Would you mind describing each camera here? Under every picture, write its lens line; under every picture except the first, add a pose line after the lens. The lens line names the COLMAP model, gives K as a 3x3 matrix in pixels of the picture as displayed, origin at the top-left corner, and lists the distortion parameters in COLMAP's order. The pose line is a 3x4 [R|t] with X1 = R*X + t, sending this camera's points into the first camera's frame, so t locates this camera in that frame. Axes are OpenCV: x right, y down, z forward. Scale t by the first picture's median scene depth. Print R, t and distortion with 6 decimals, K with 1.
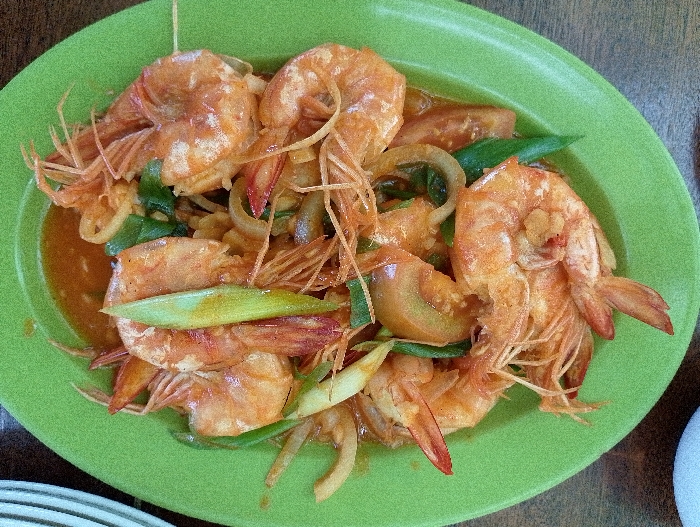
lens RADIAL K [[517.0, 0, 351.9], [0, 517.0, 261.3], [0, 0, 1]] dist [0.036853, -0.001982]
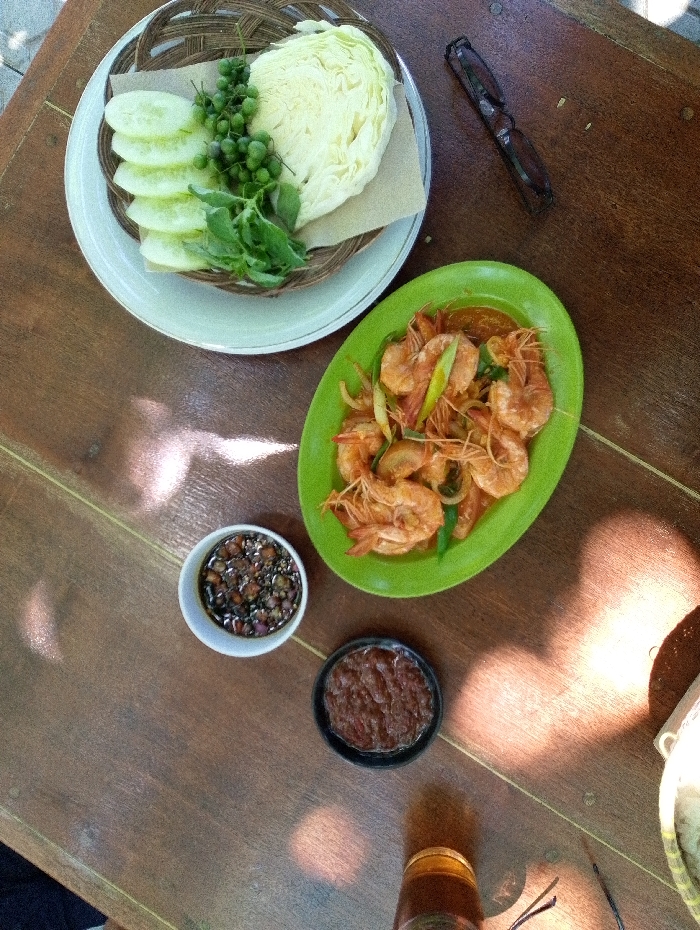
lens RADIAL K [[686.9, 0, 347.2], [0, 686.9, 459.9], [0, 0, 1]] dist [0.036853, -0.001982]
pose [[-0.424875, 0.905110, 0.016051, 0.185974], [-0.901835, -0.424744, 0.079287, 0.060031], [0.078581, 0.019211, 0.996723, -2.000725]]
